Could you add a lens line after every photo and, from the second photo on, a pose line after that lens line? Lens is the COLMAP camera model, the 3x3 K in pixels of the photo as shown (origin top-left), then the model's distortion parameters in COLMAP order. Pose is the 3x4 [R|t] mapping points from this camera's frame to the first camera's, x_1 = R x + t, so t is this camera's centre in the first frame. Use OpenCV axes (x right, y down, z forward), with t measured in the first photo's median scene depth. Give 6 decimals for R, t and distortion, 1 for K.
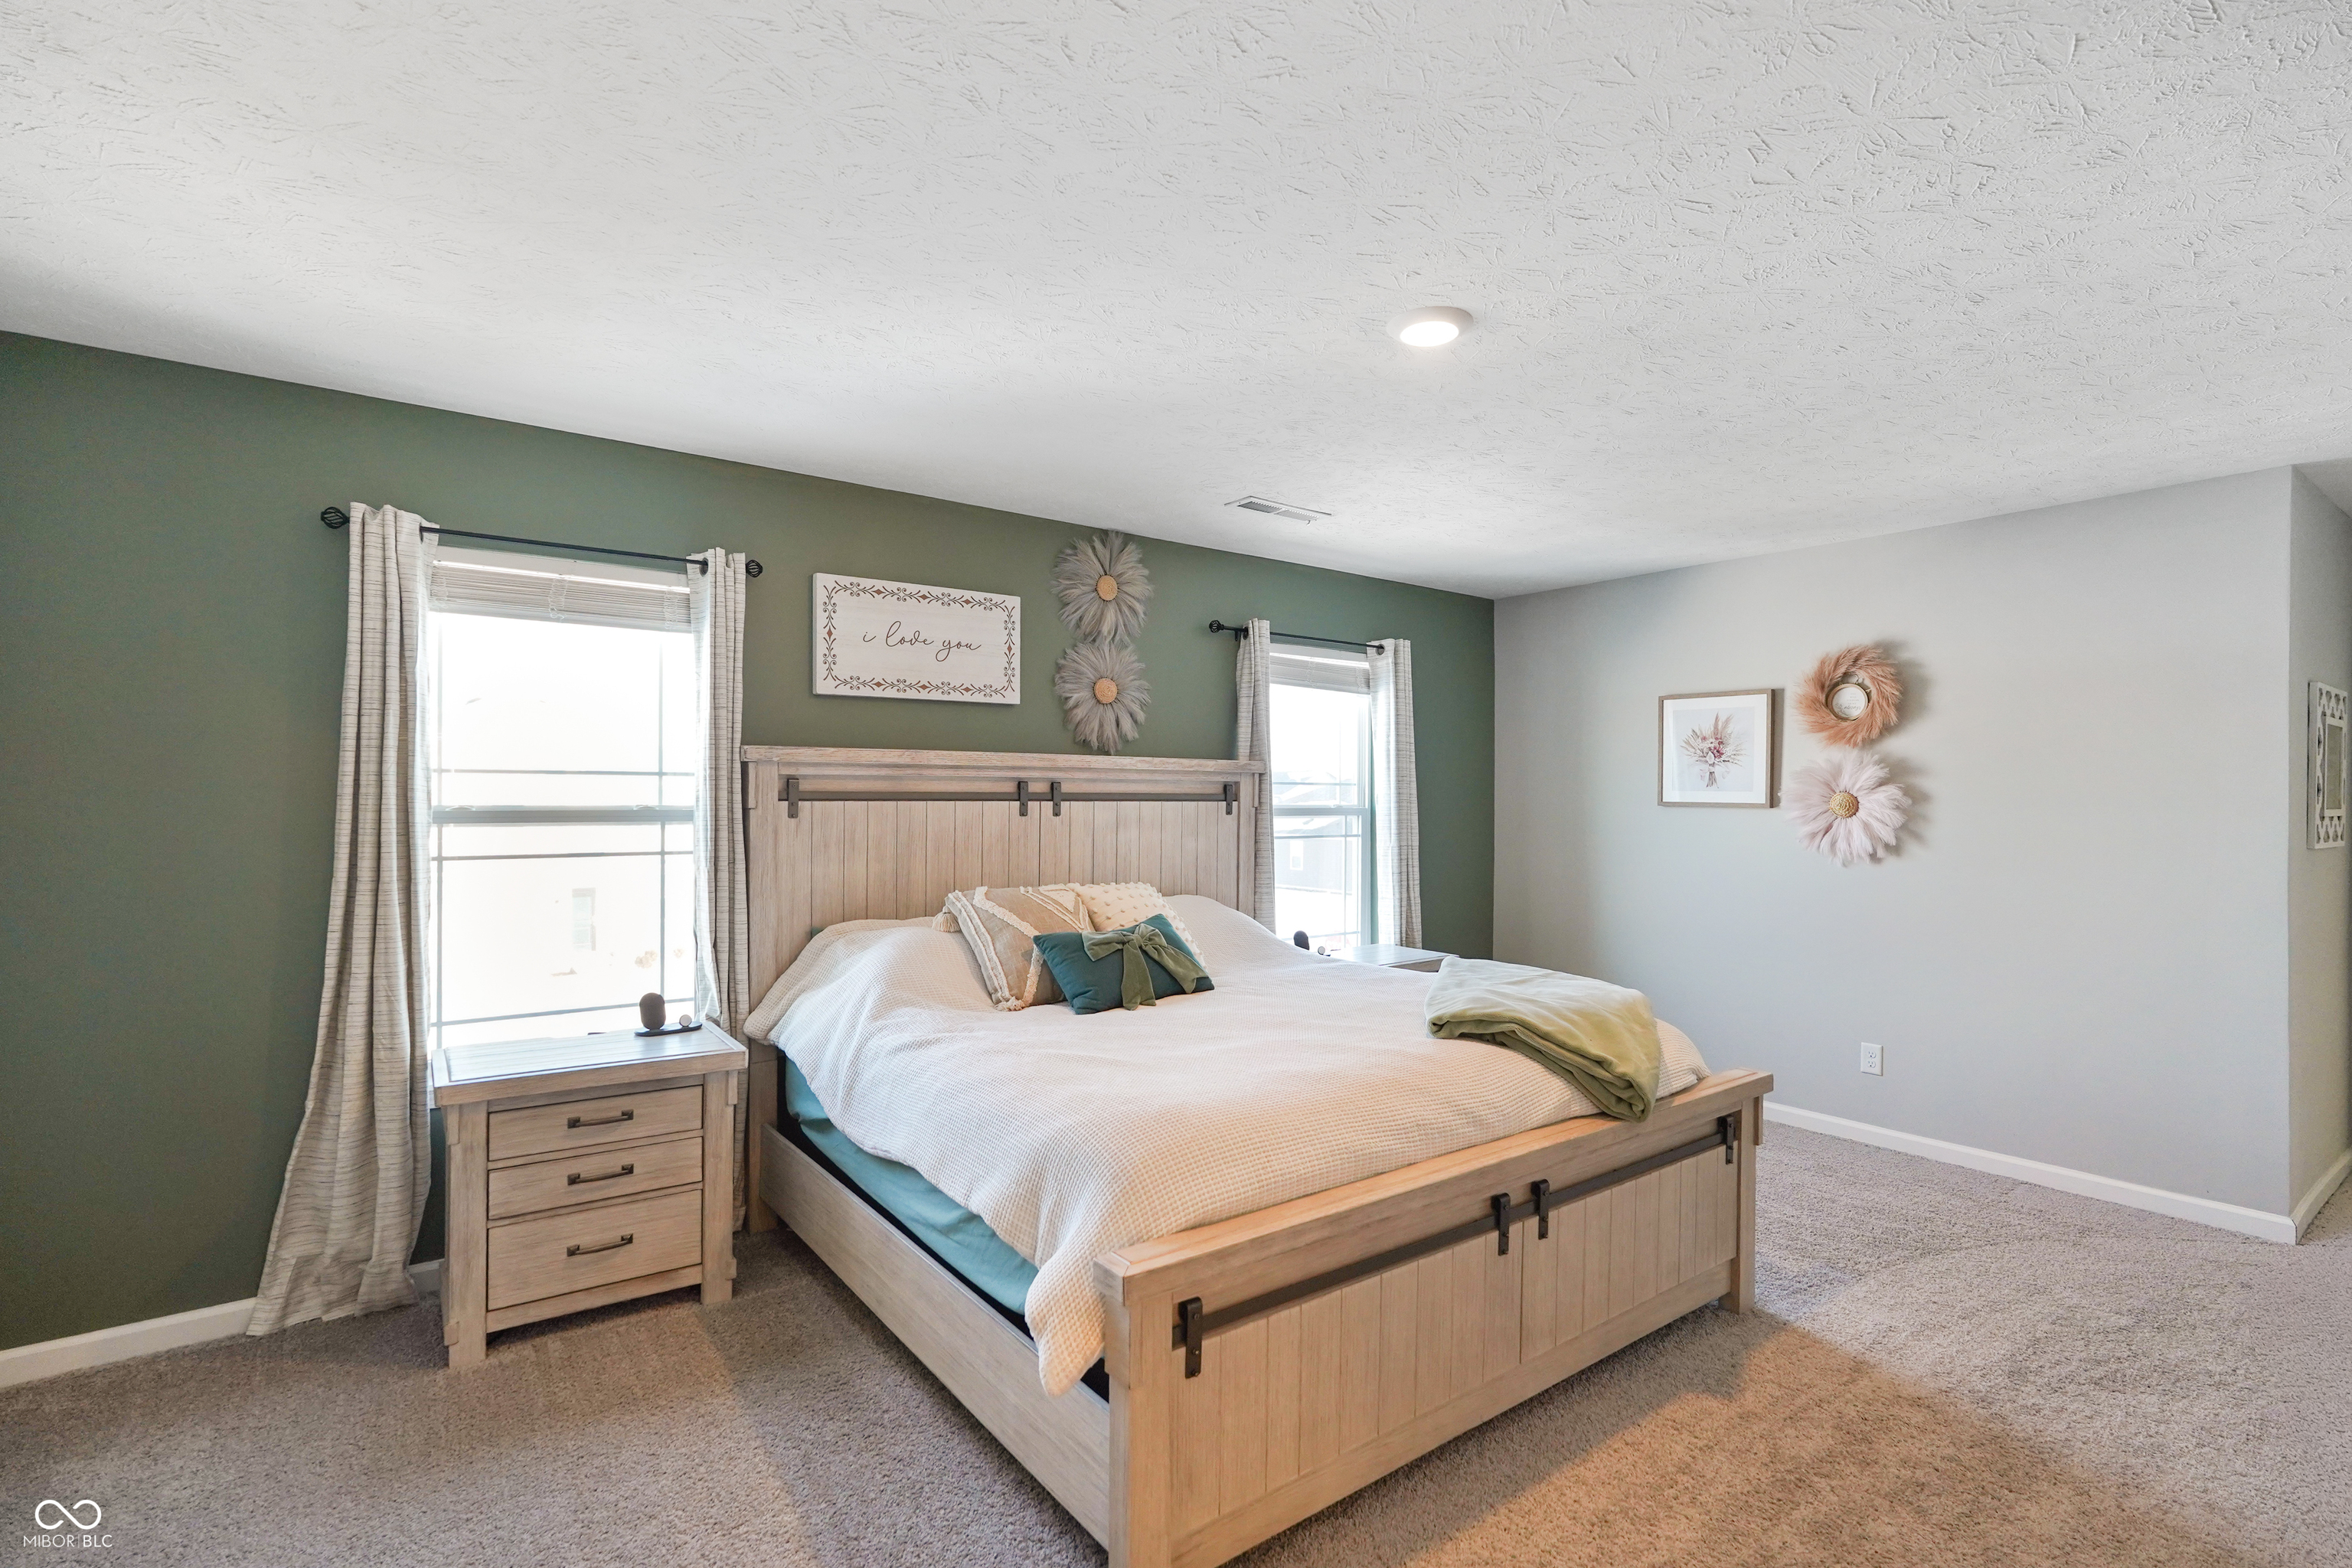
lens RADIAL K [[1091.4, 0, 1170.6], [0, 1091.4, 790.4], [0, 0, 1]] dist [0.002154, 0.000365]
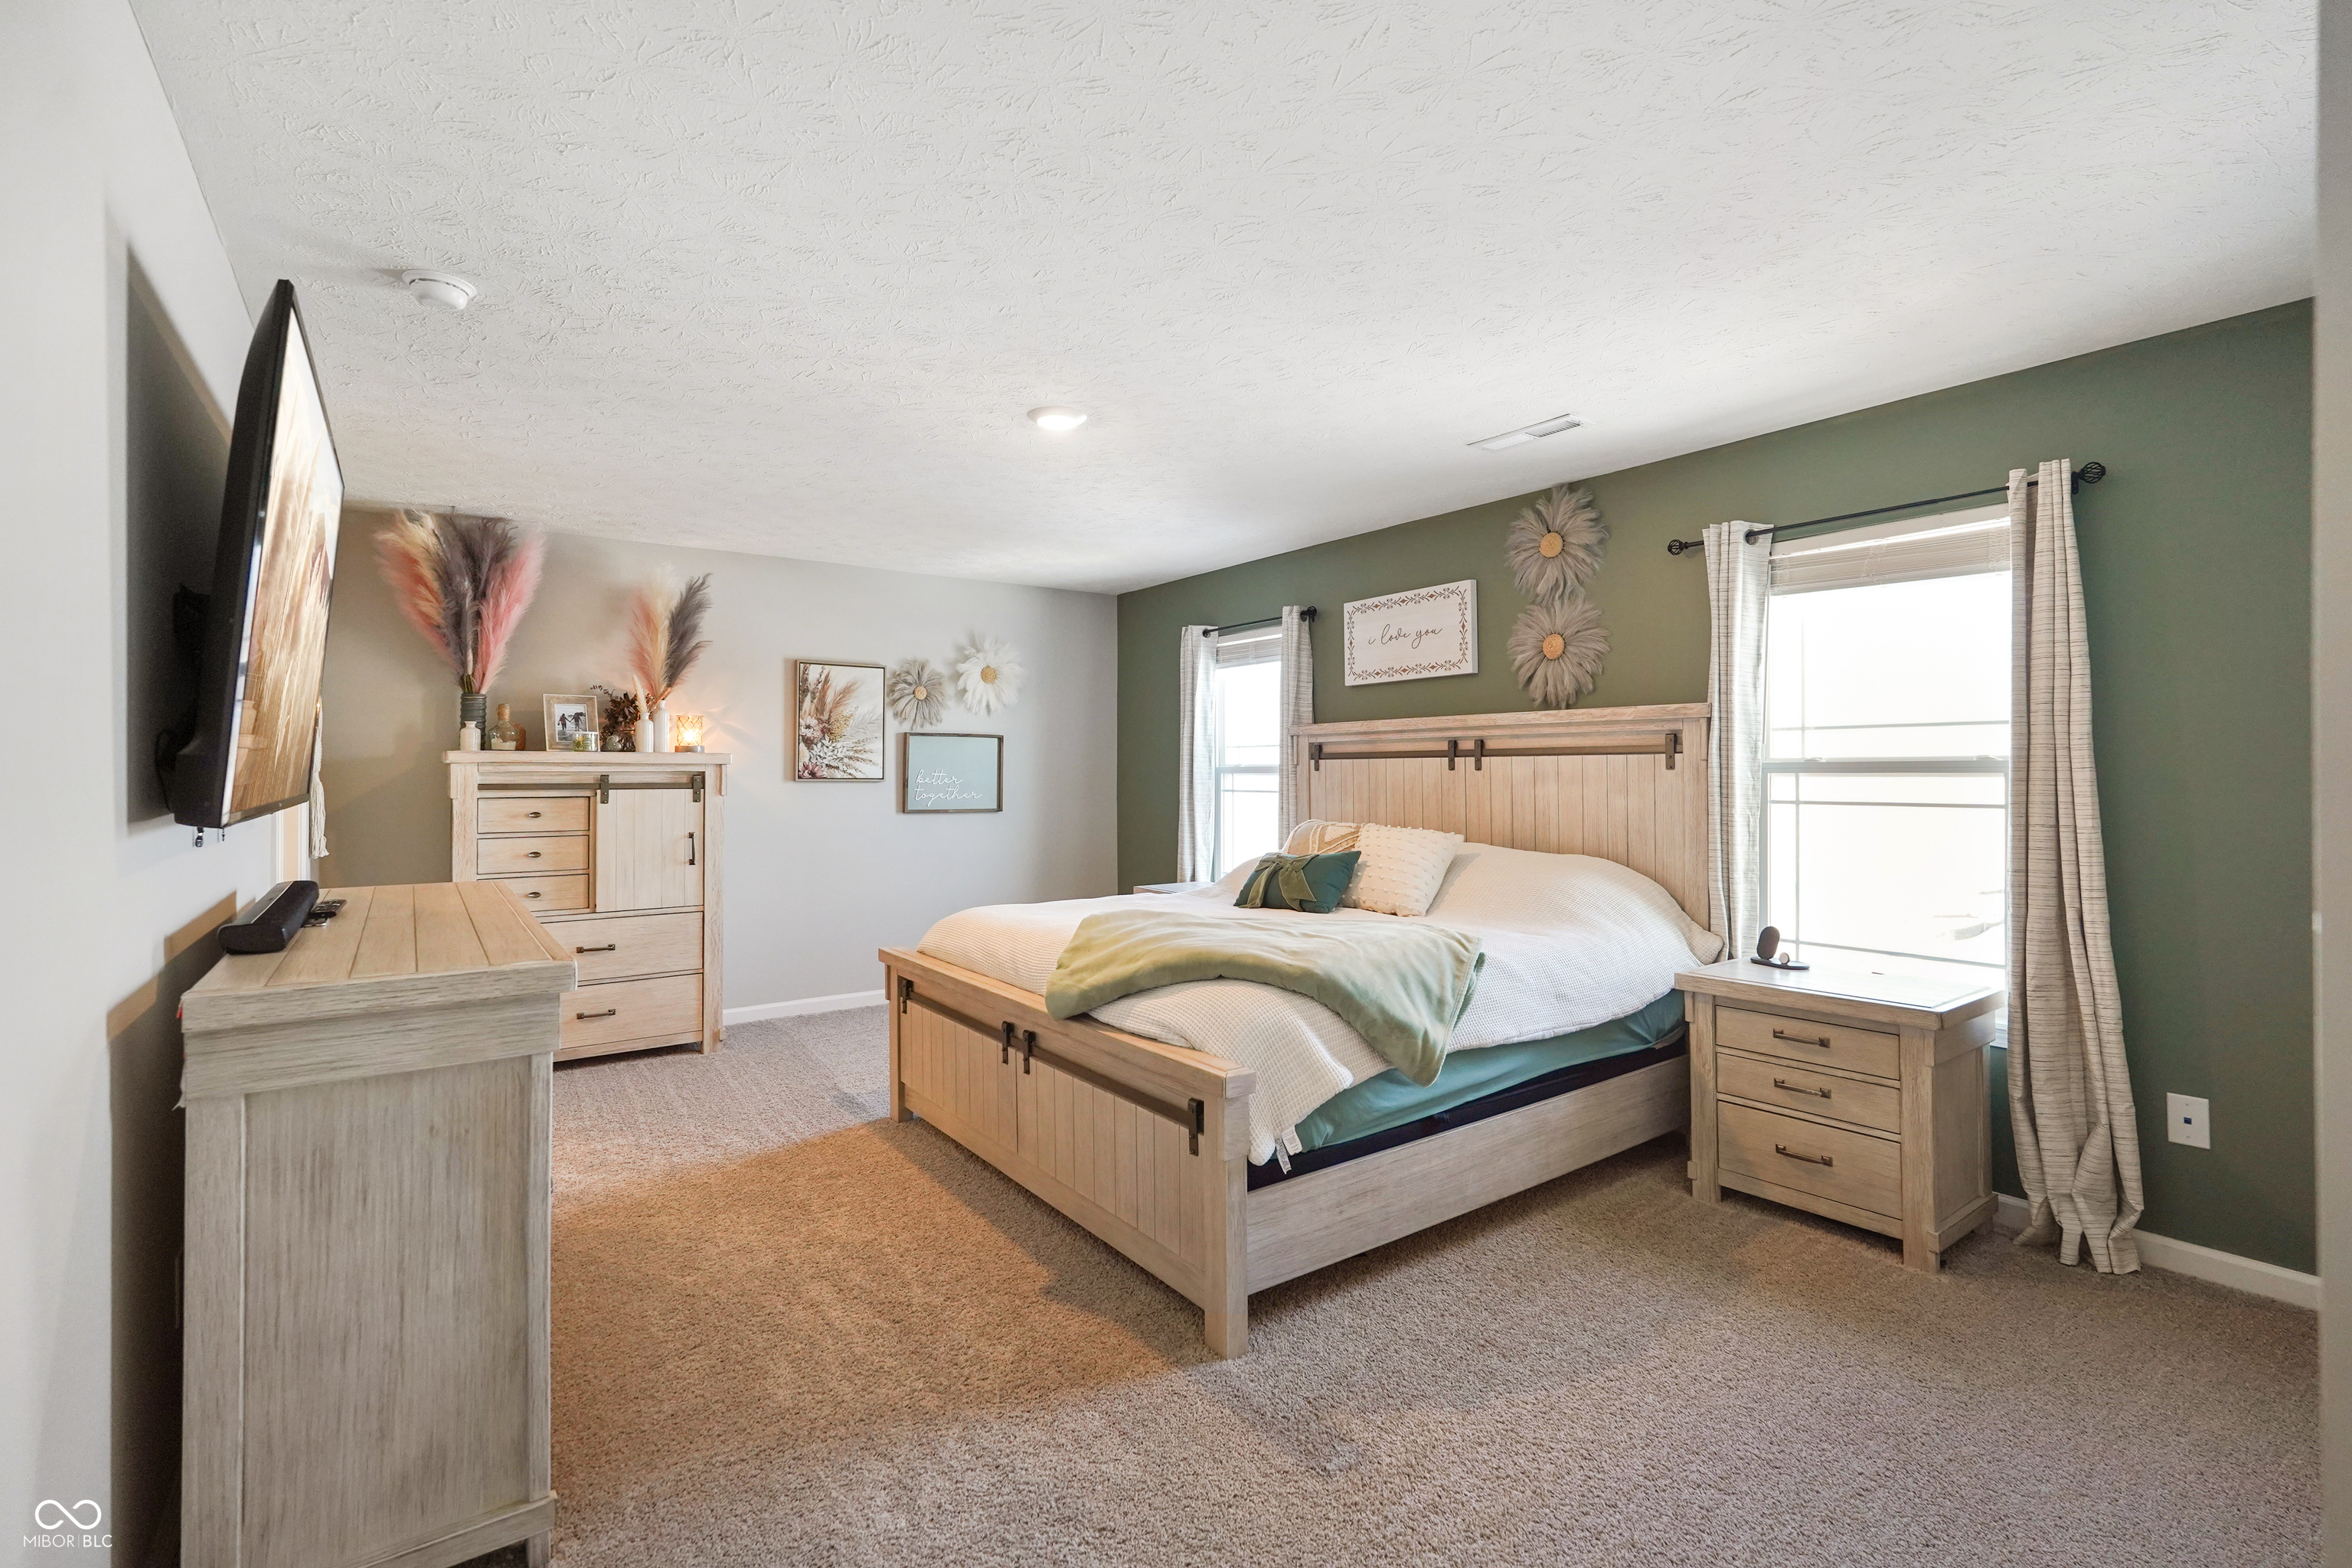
lens RADIAL K [[1097.4, 0, 1257.2], [0, 1097.4, 769.3], [0, 0, 1]] dist [0.000674, 0.000186]
pose [[0.019085, 0.005410, -0.999803, 1.013555], [0.023467, 0.999707, 0.005858, 0.010738], [0.999542, -0.023574, 0.018953, 0.747626]]
